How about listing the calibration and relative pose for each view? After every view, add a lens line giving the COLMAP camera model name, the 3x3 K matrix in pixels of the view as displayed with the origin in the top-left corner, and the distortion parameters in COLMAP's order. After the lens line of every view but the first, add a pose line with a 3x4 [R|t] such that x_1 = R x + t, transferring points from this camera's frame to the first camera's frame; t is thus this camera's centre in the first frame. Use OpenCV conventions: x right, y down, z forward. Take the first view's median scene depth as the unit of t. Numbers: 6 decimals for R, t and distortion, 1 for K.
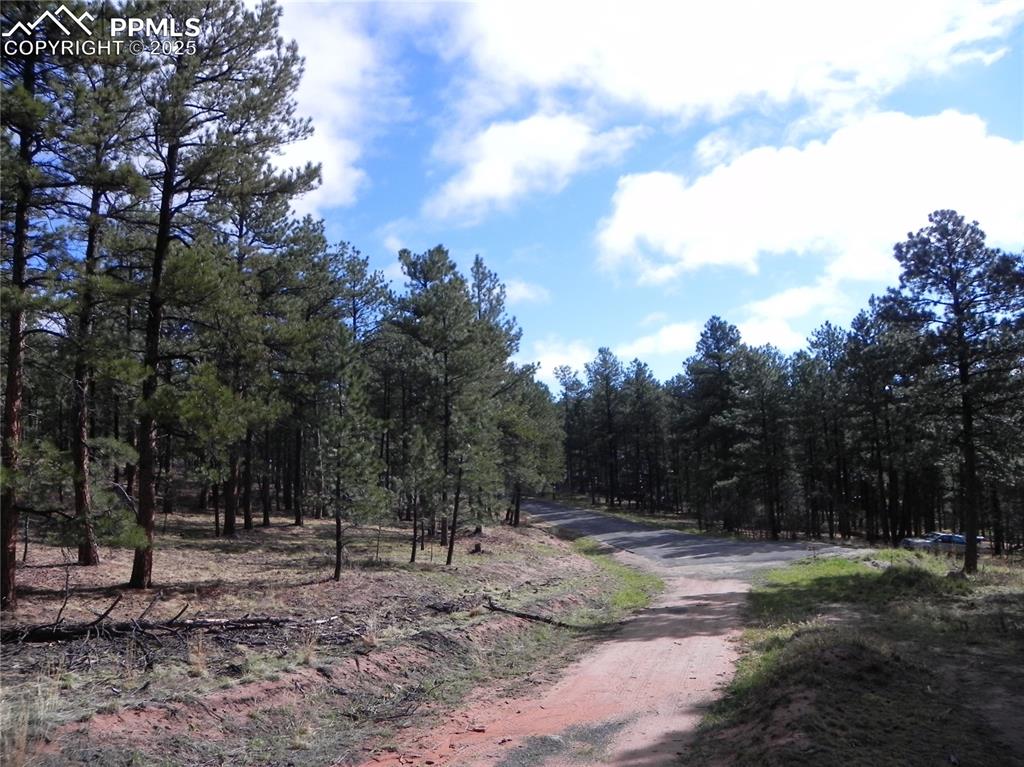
lens RADIAL K [[792.3, 0, 508.7], [0, 792.3, 377.2], [0, 0, 1]] dist [-0.146518, 0.083073]
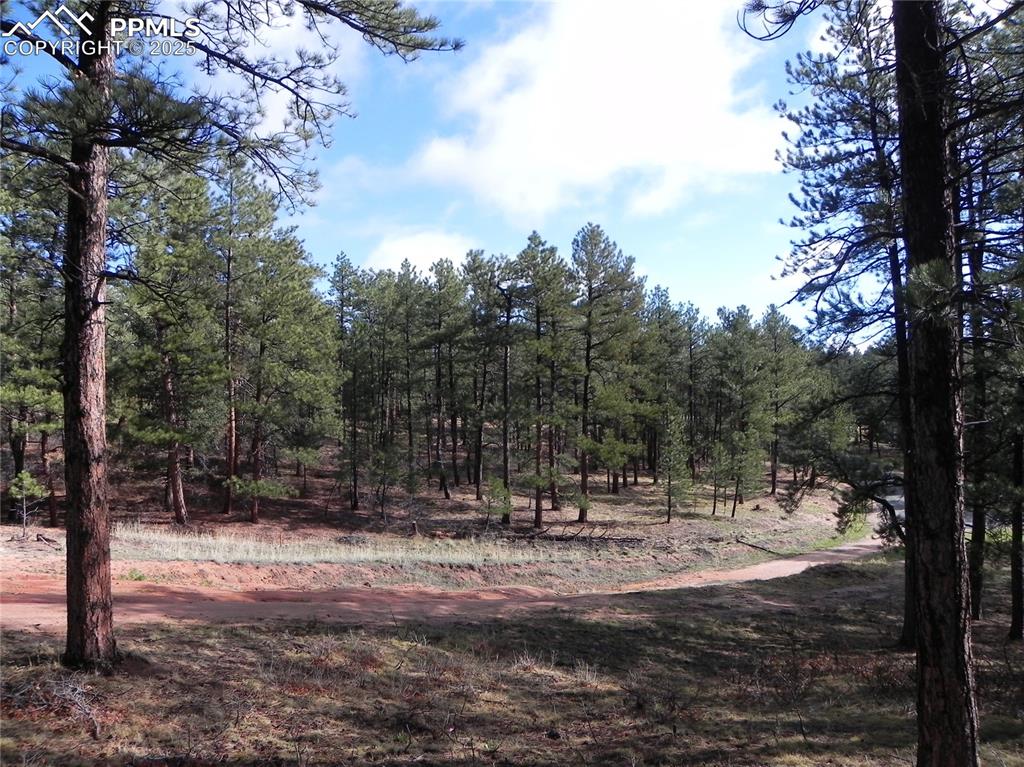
lens RADIAL K [[792.3, 0, 521.5], [0, 792.3, 376.1], [0, 0, 1]] dist [-0.146518, 0.083073]
pose [[0.903667, 0.003435, -0.428222, 0.187979], [0.032499, 0.996534, 0.076576, -0.178527], [0.427001, -0.083116, 0.900423, -0.599648]]
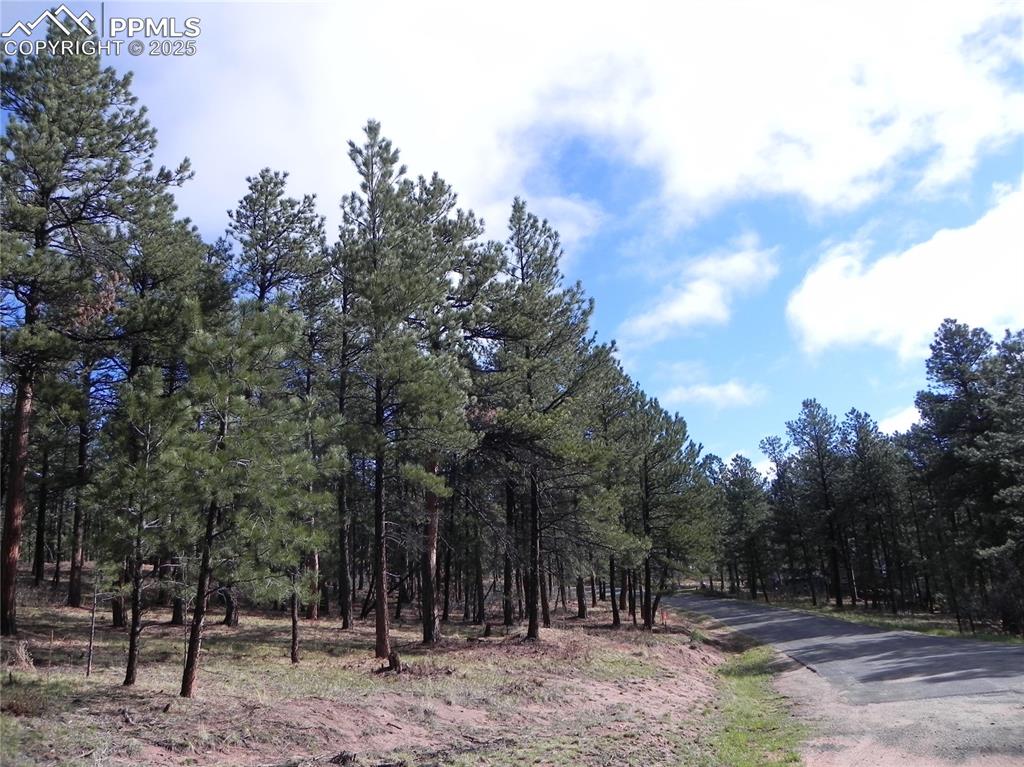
lens RADIAL K [[792.3, 0, 509.4], [0, 792.3, 381.8], [0, 0, 1]] dist [-0.146518, 0.083073]
pose [[0.954222, -0.098417, -0.282444, 0.148778], [0.058072, 0.987306, -0.147832, 0.109253], [0.293408, 0.124663, 0.947824, 0.490198]]
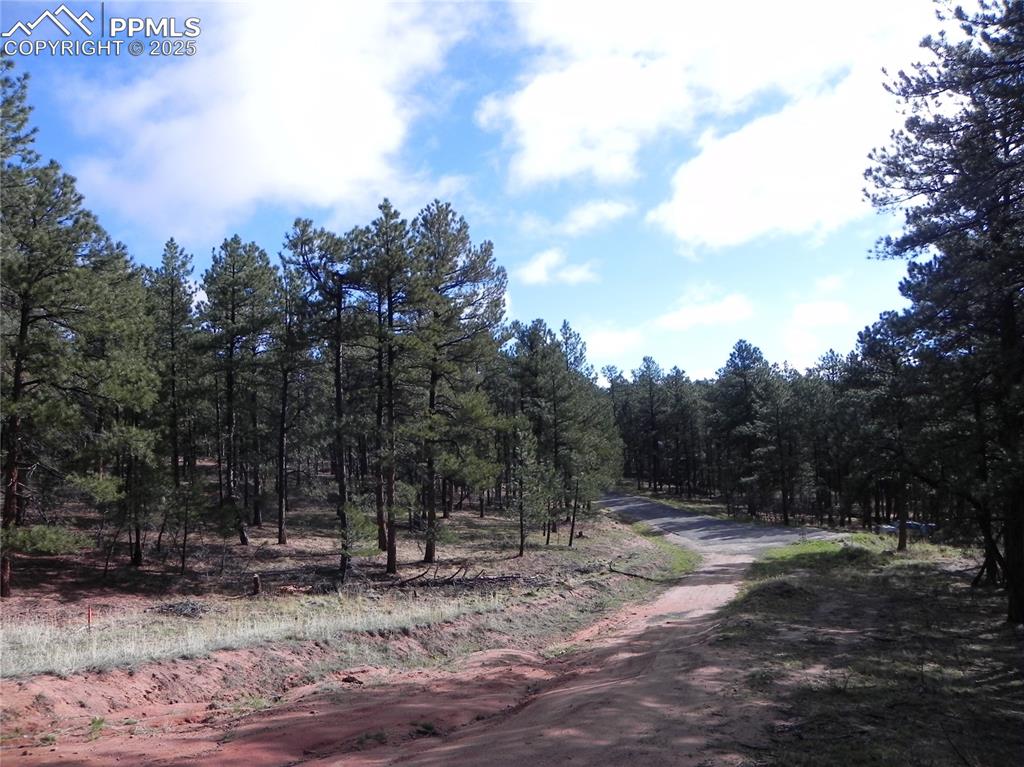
lens RADIAL K [[792.3, 0, 514.3], [0, 792.3, 380.1], [0, 0, 1]] dist [-0.146518, 0.083073]
pose [[0.999409, -0.006218, -0.033815, -0.099424], [0.007462, 0.999295, 0.036785, -0.123302], [0.033563, -0.037015, 0.998751, -0.460980]]
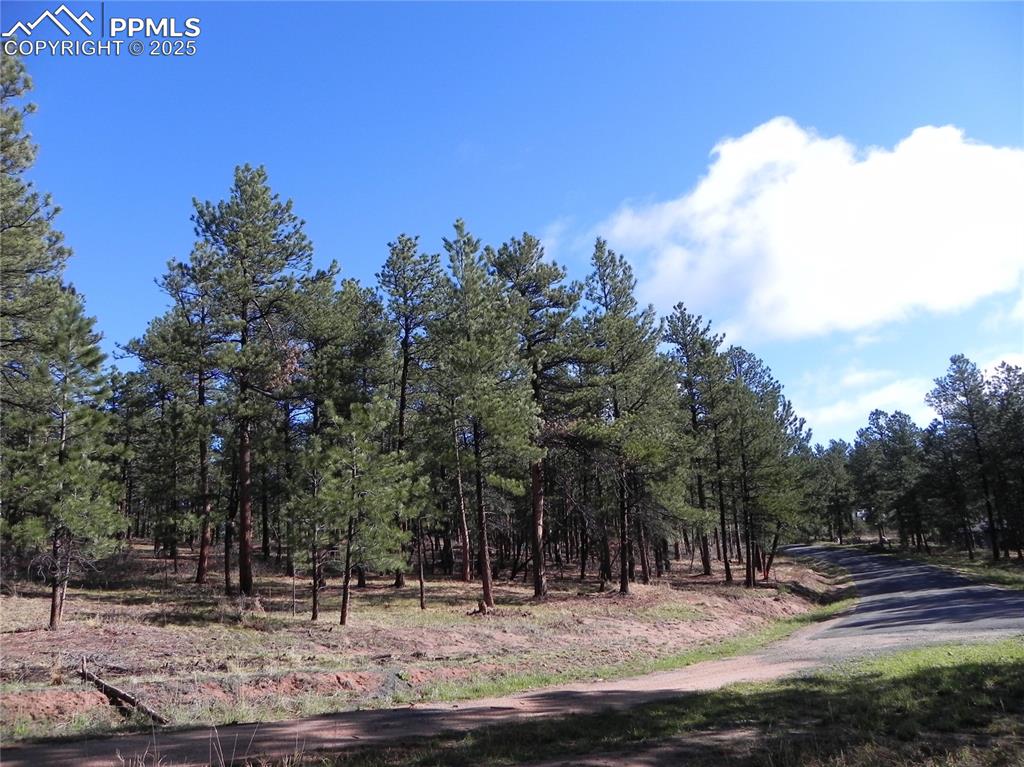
lens RADIAL K [[792.3, 0, 511.9], [0, 792.3, 381.5], [0, 0, 1]] dist [-0.146518, 0.083073]
pose [[0.850266, -0.147813, -0.505172, 0.321739], [0.100738, 0.987716, -0.119451, 0.089320], [0.516624, 0.050676, 0.854712, 0.346730]]
